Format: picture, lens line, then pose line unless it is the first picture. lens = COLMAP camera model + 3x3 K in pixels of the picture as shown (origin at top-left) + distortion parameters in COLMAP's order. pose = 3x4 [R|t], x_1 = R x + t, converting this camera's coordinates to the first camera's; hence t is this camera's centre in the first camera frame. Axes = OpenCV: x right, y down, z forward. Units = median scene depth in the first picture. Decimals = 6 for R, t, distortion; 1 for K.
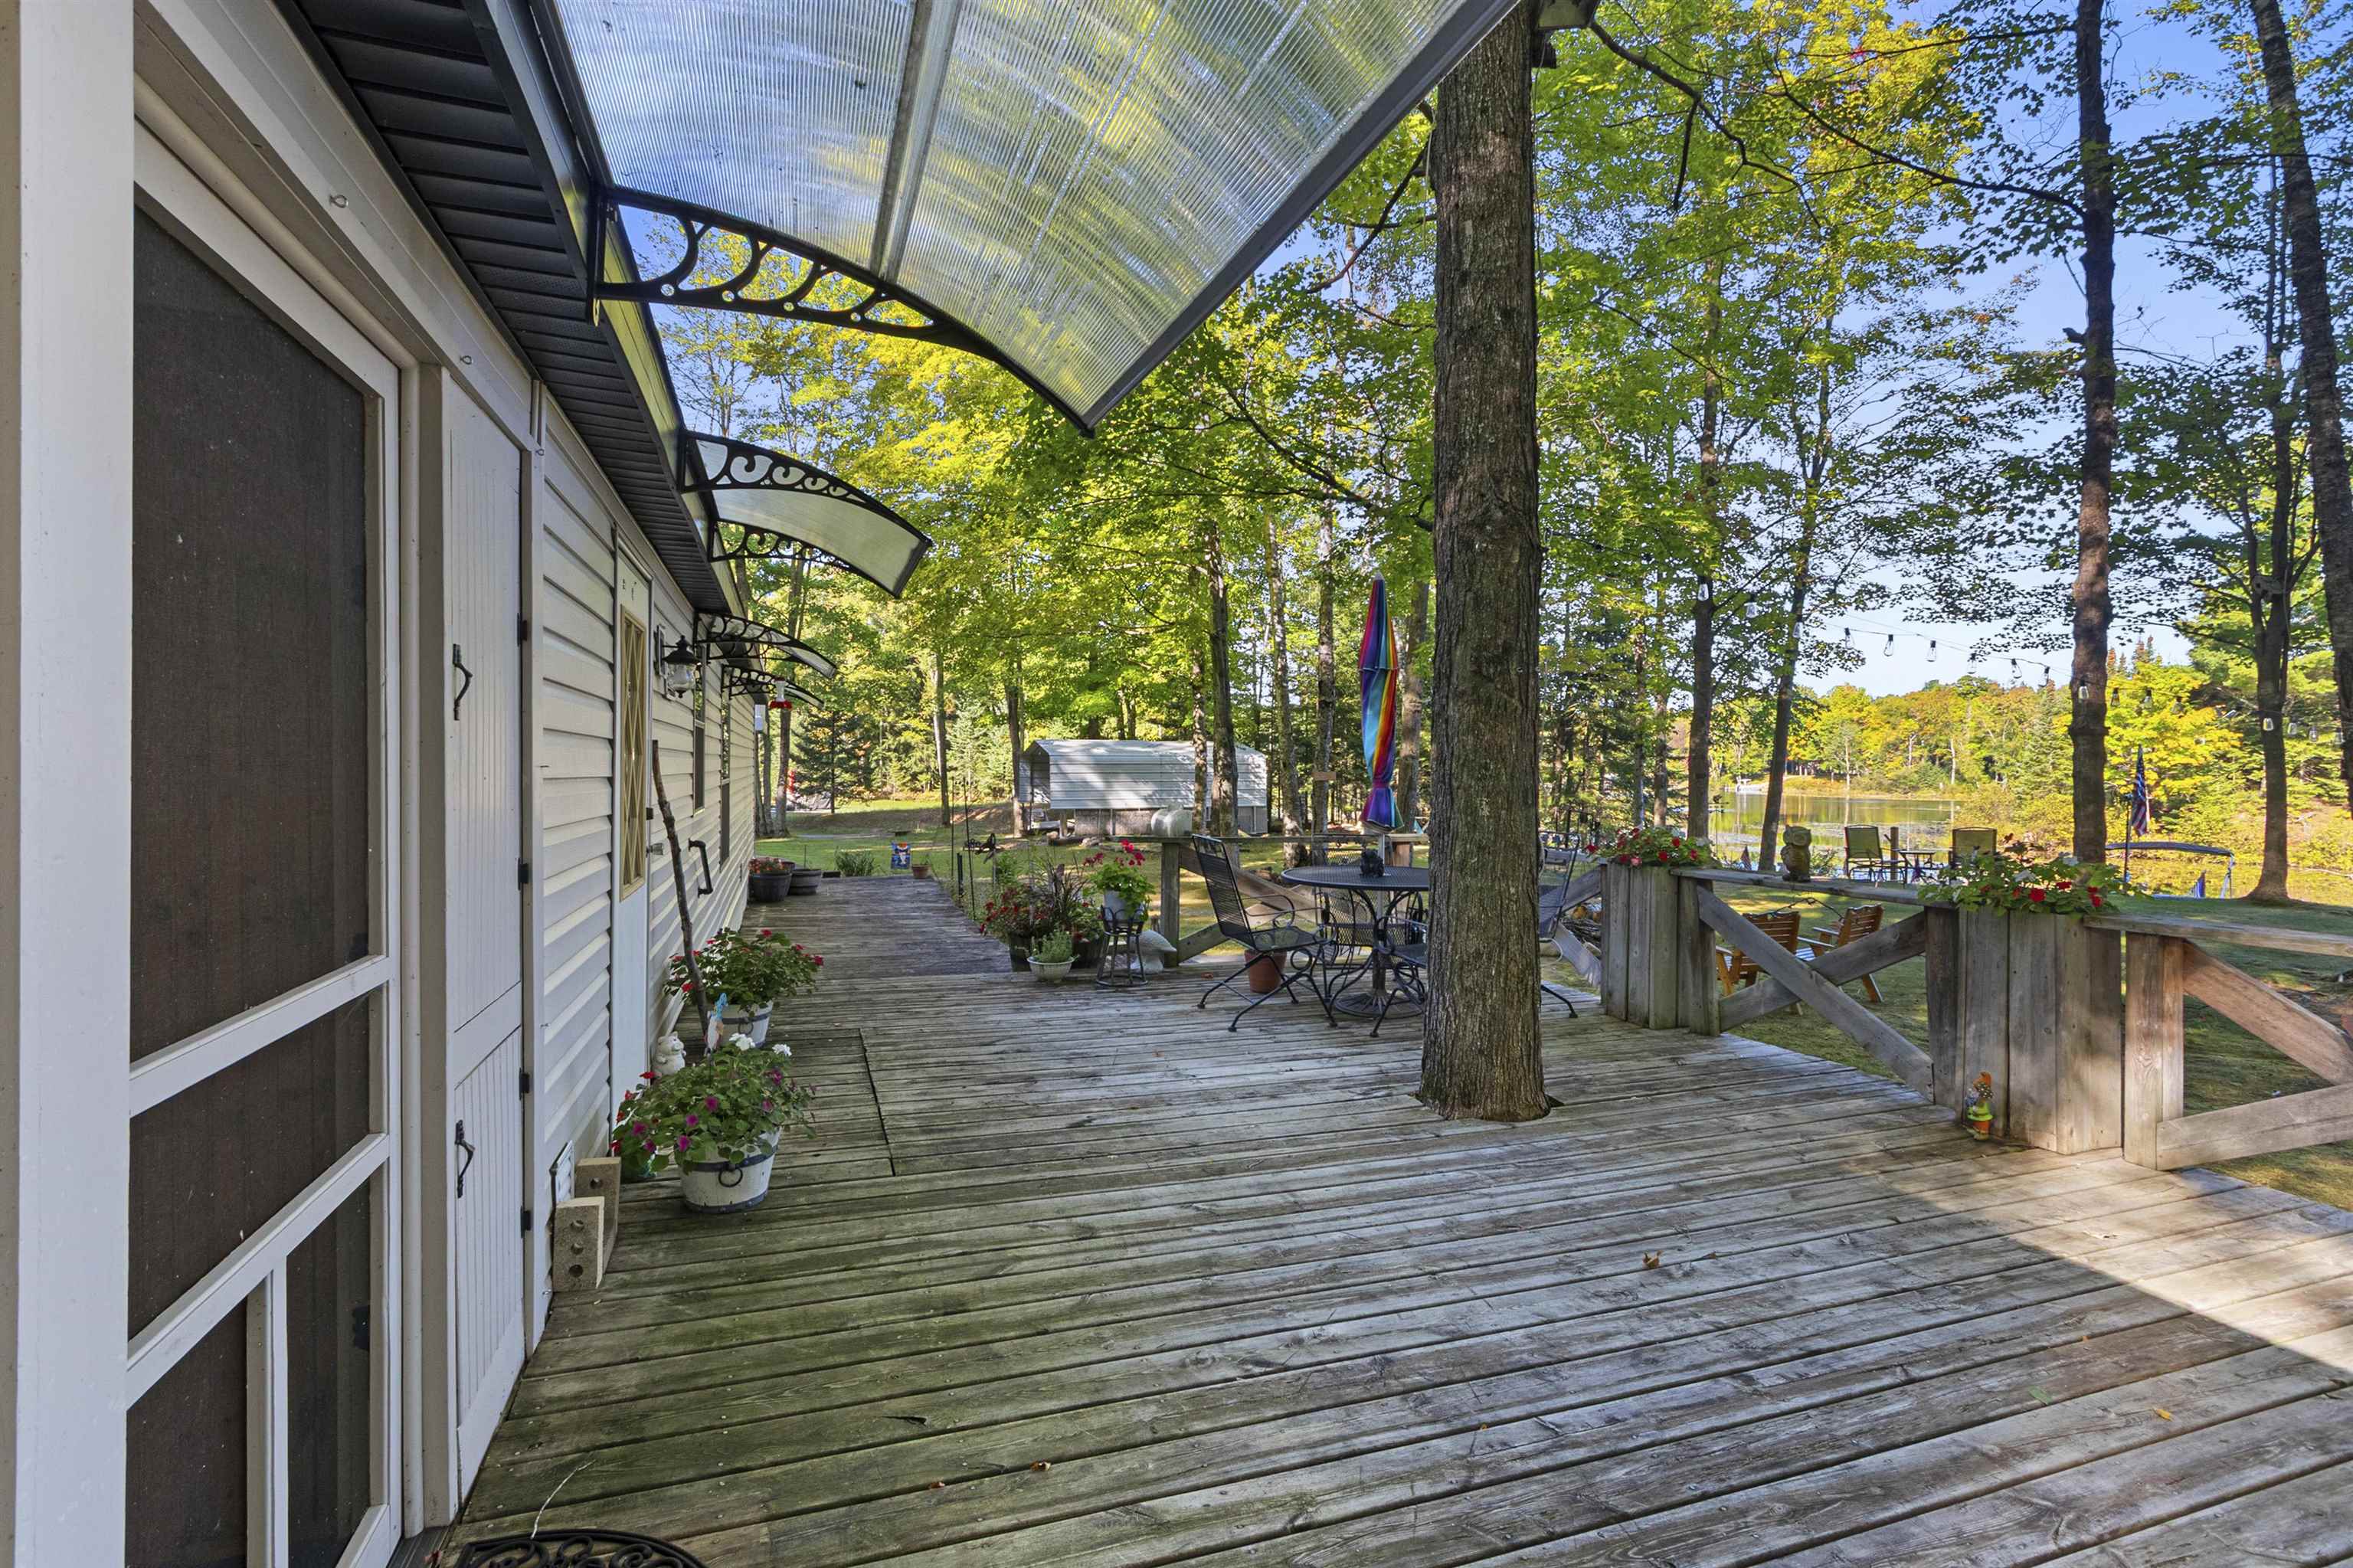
lens RADIAL K [[1074.7, 0, 1168.0], [0, 1074.7, 786.6], [0, 0, 1]] dist [0.005124, -0.001384]
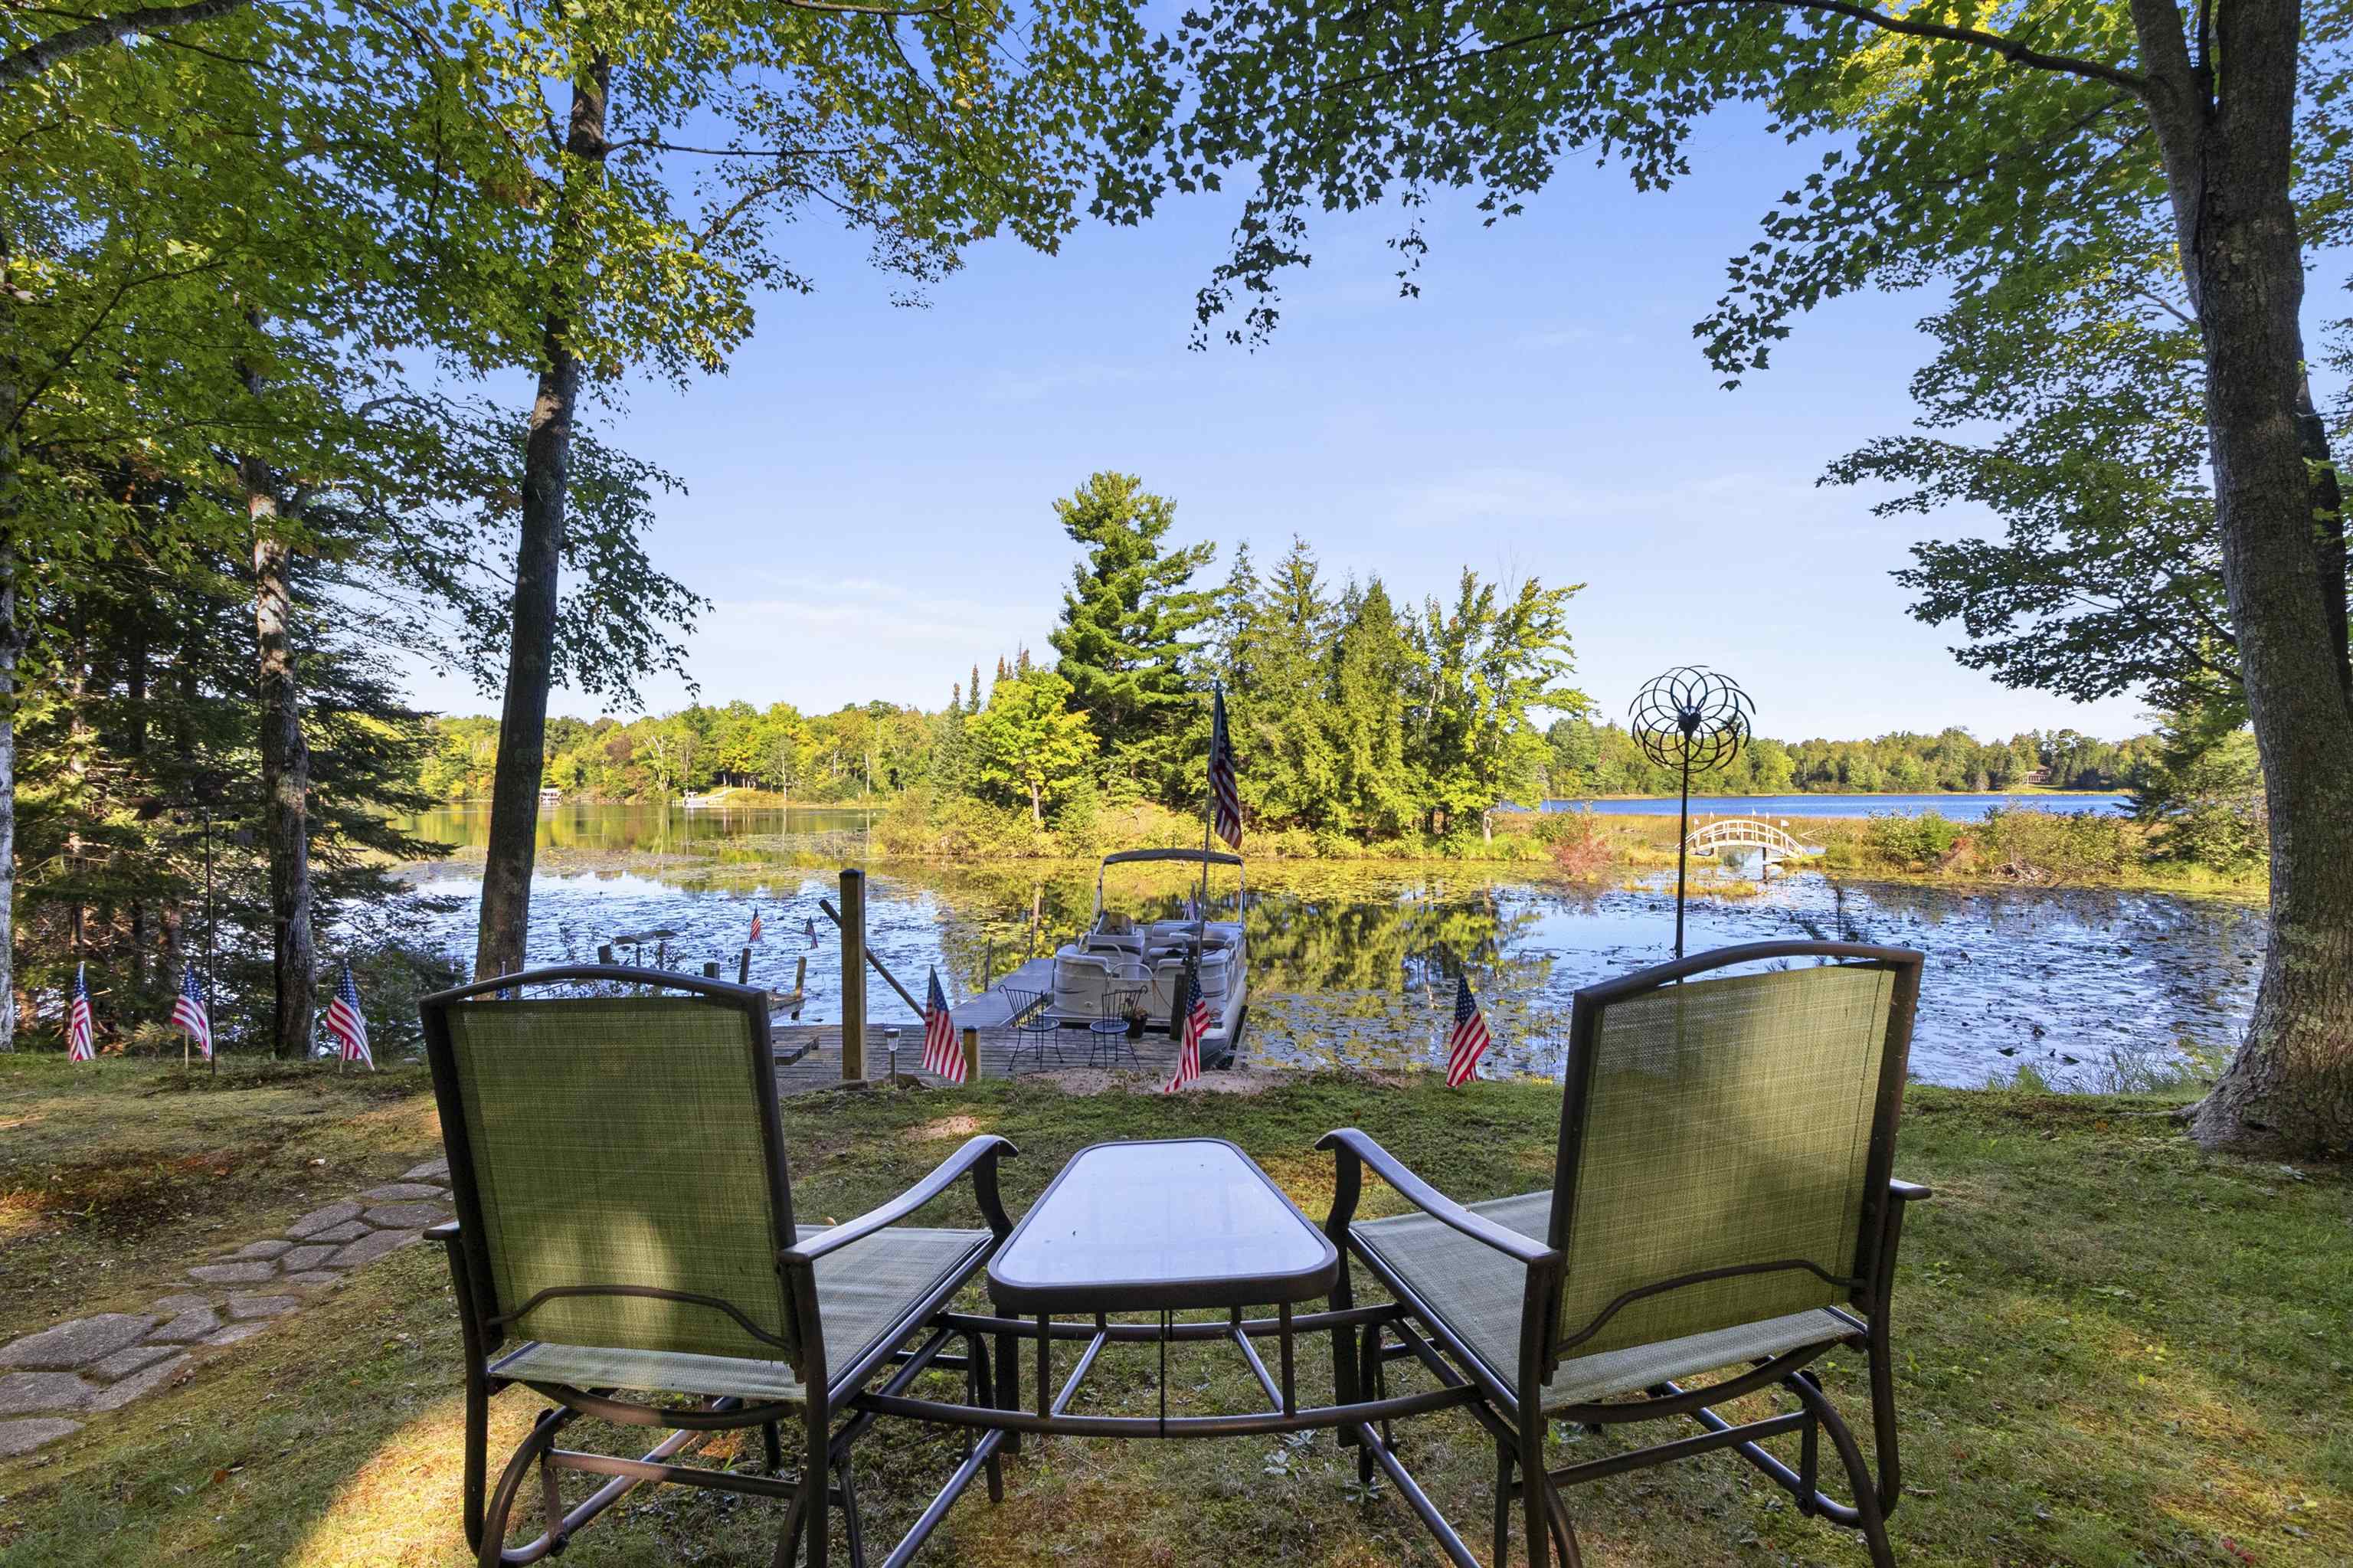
lens RADIAL K [[1074.7, 0, 1155.7], [0, 1074.7, 791.1], [0, 0, 1]] dist [0.005124, -0.001384]
pose [[0.625909, -0.012627, 0.779794, 0.171640], [0.020651, 0.999787, -0.000386, 0.006163], [-0.779623, 0.016345, 0.626036, 0.258856]]
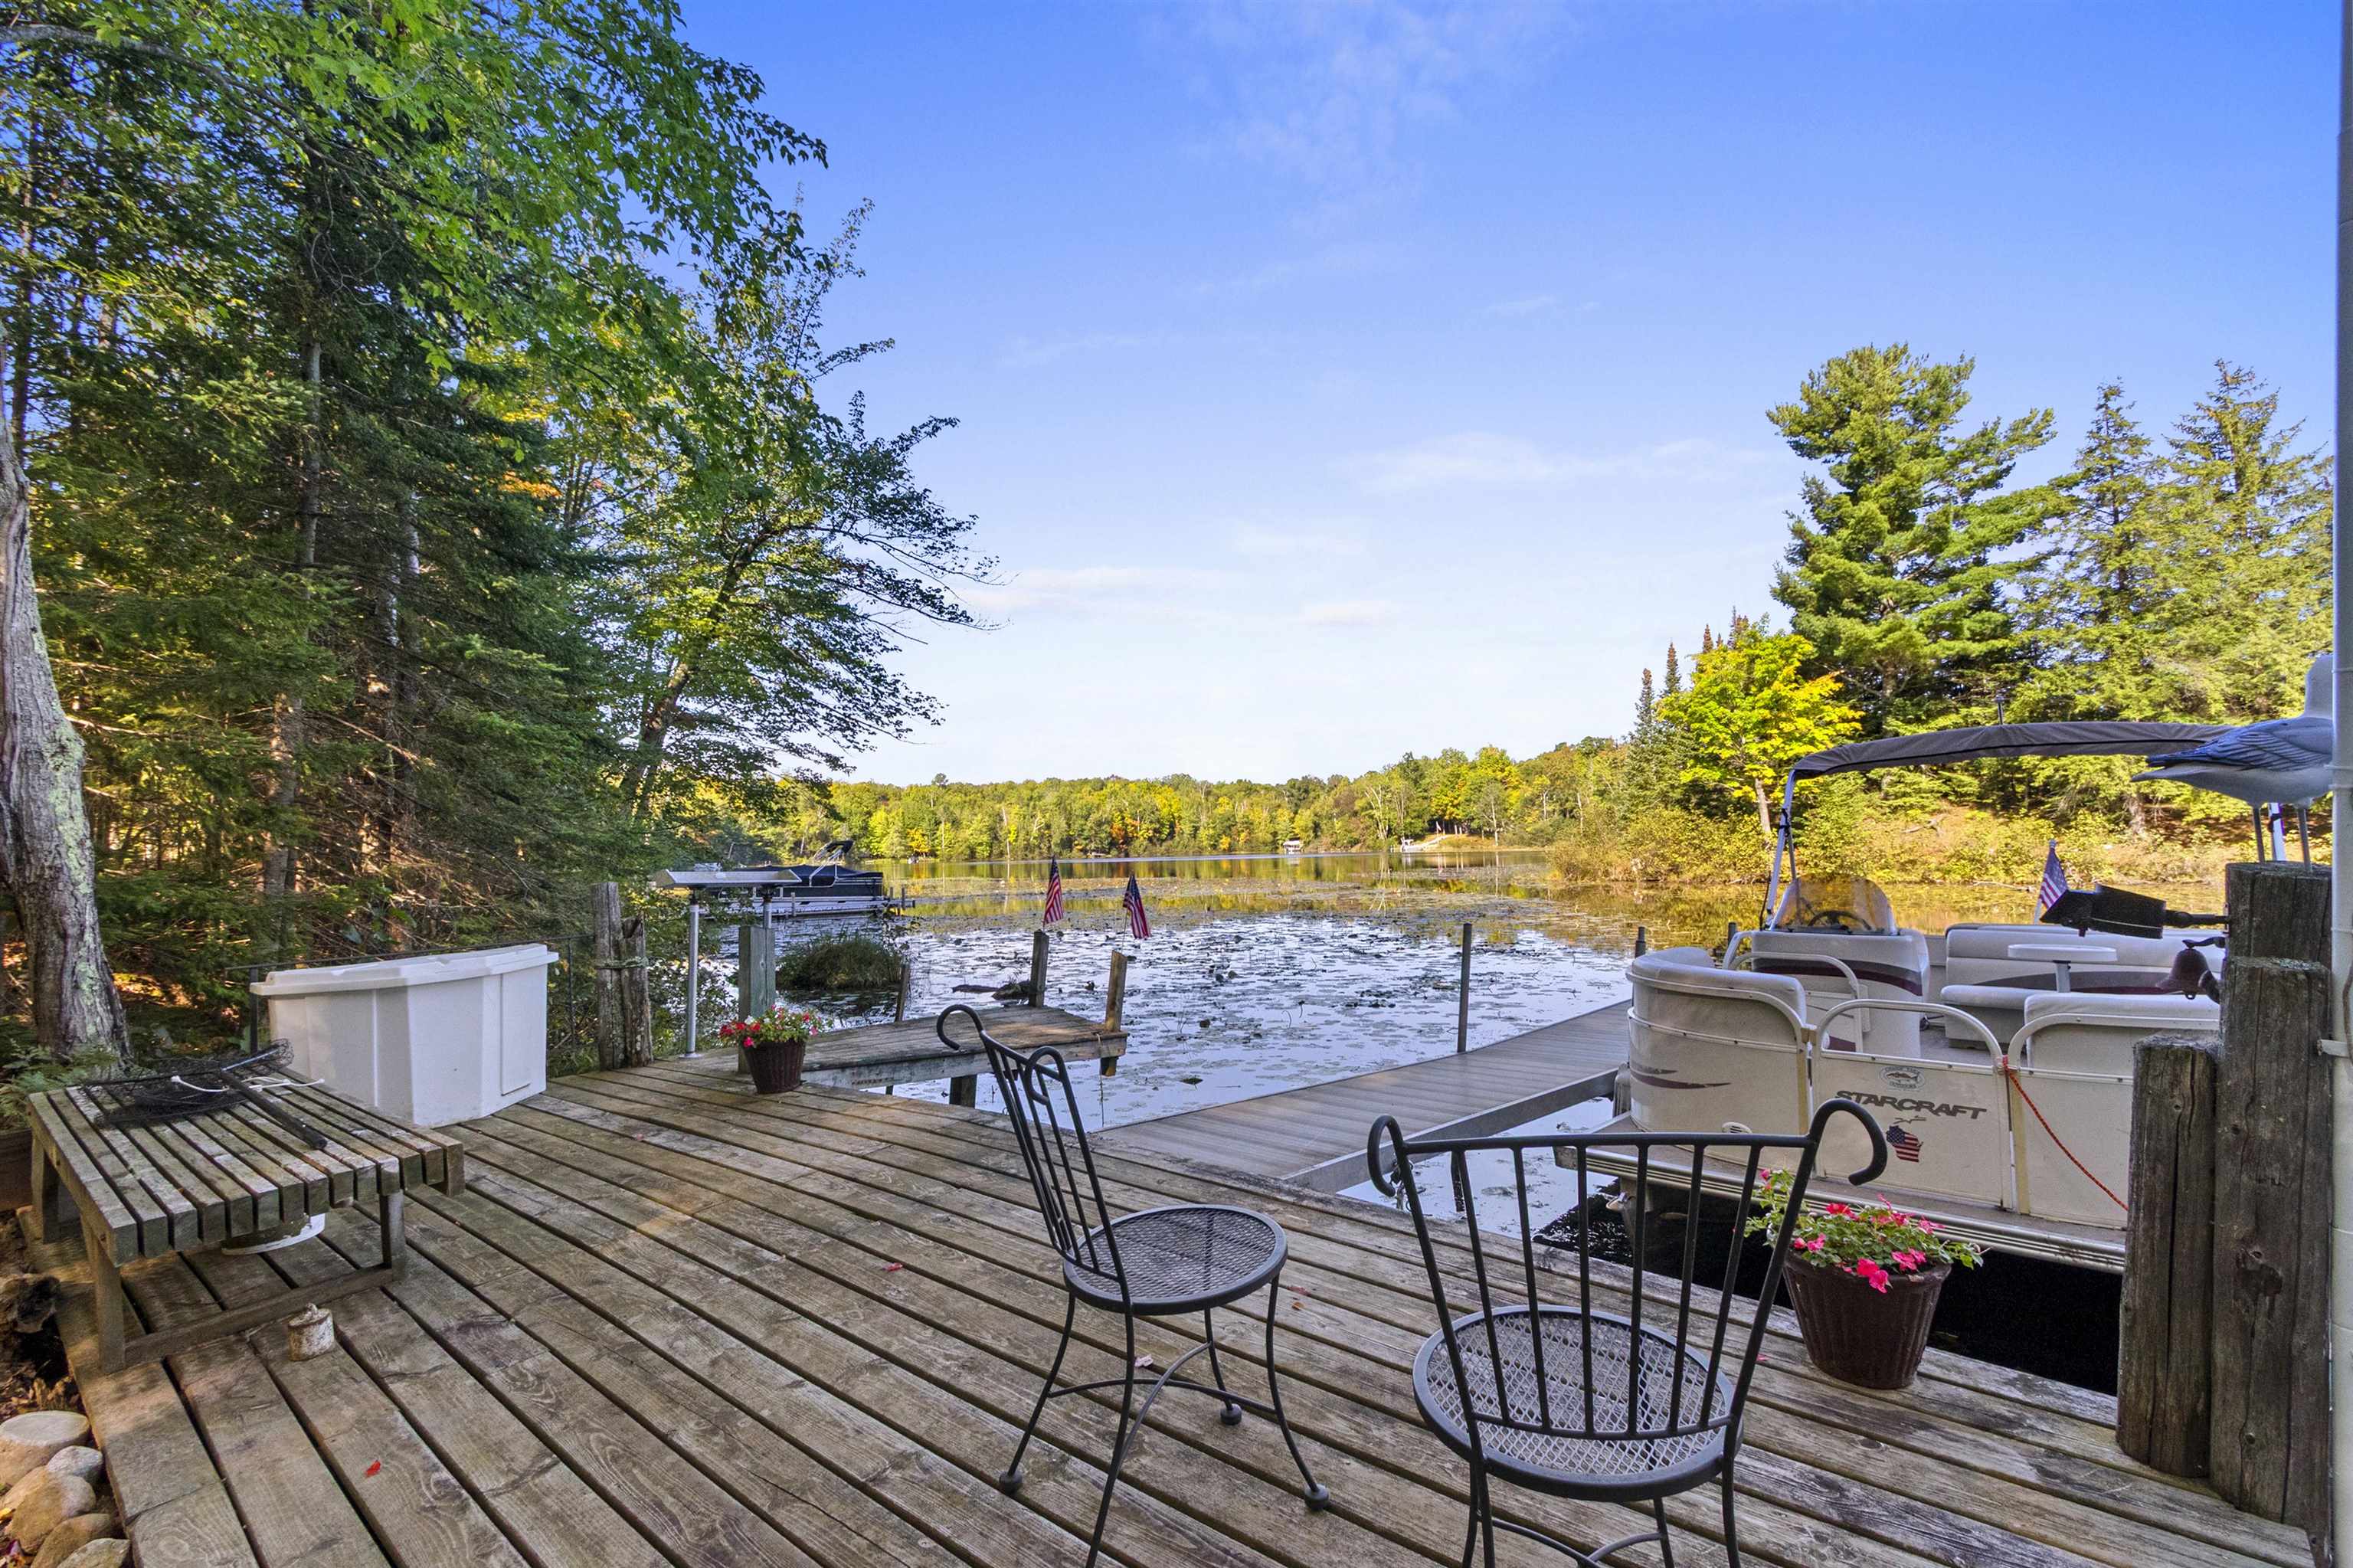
lens RADIAL K [[1074.7, 0, 1156.7], [0, 1074.7, 770.7], [0, 0, 1]] dist [0.005124, -0.001384]
pose [[0.969124, -0.015619, 0.246079, 0.299948], [0.037816, 0.995600, -0.085738, 0.035593], [-0.243657, 0.092397, 0.965450, 0.361514]]
